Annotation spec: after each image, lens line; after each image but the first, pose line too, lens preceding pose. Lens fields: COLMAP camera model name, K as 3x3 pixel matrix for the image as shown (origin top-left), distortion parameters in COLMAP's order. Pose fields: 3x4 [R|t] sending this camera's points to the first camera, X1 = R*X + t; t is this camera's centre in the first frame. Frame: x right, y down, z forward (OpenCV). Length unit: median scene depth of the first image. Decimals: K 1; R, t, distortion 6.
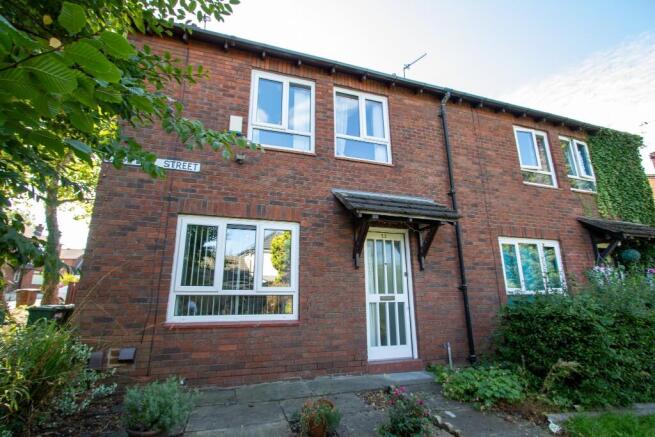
lens RADIAL K [[303.8, 0, 327.7], [0, 303.8, 220.8], [0, 0, 1]] dist [-0.014834, 0.001855]
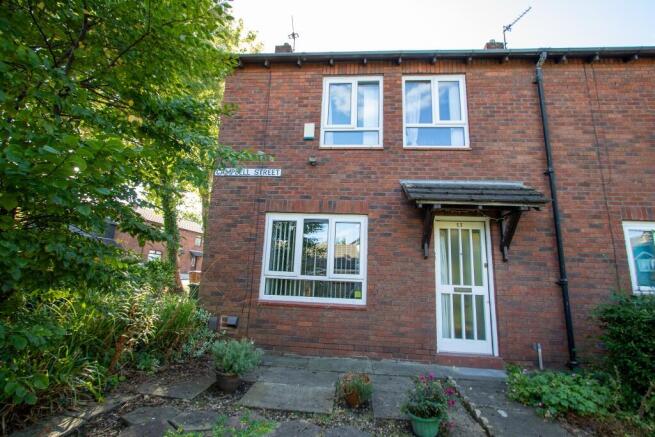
lens RADIAL K [[303.8, 0, 327.7], [0, 303.8, 220.8], [0, 0, 1]] dist [-0.014834, 0.001855]
pose [[0.921876, -0.033421, -0.386042, 0.183698], [0.047454, 0.998512, 0.026876, -0.008487], [0.384569, -0.043095, 0.922090, -0.035012]]
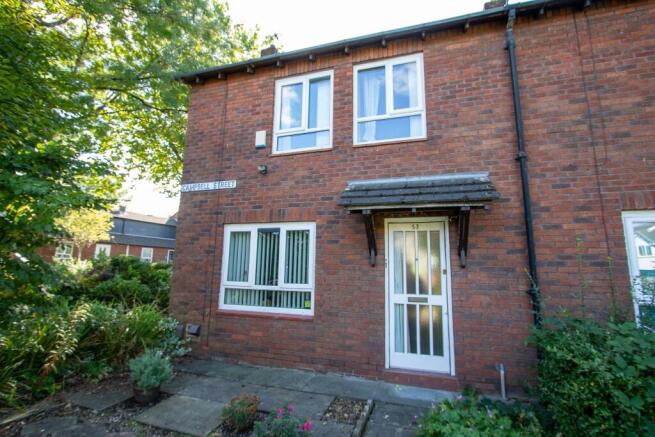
lens RADIAL K [[303.8, 0, 327.7], [0, 303.8, 220.8], [0, 0, 1]] dist [-0.014834, 0.001855]
pose [[0.815775, -0.072716, -0.573780, 0.508650], [0.120266, 0.991707, 0.045308, -0.036355], [0.565727, -0.105968, 0.817755, 0.183380]]
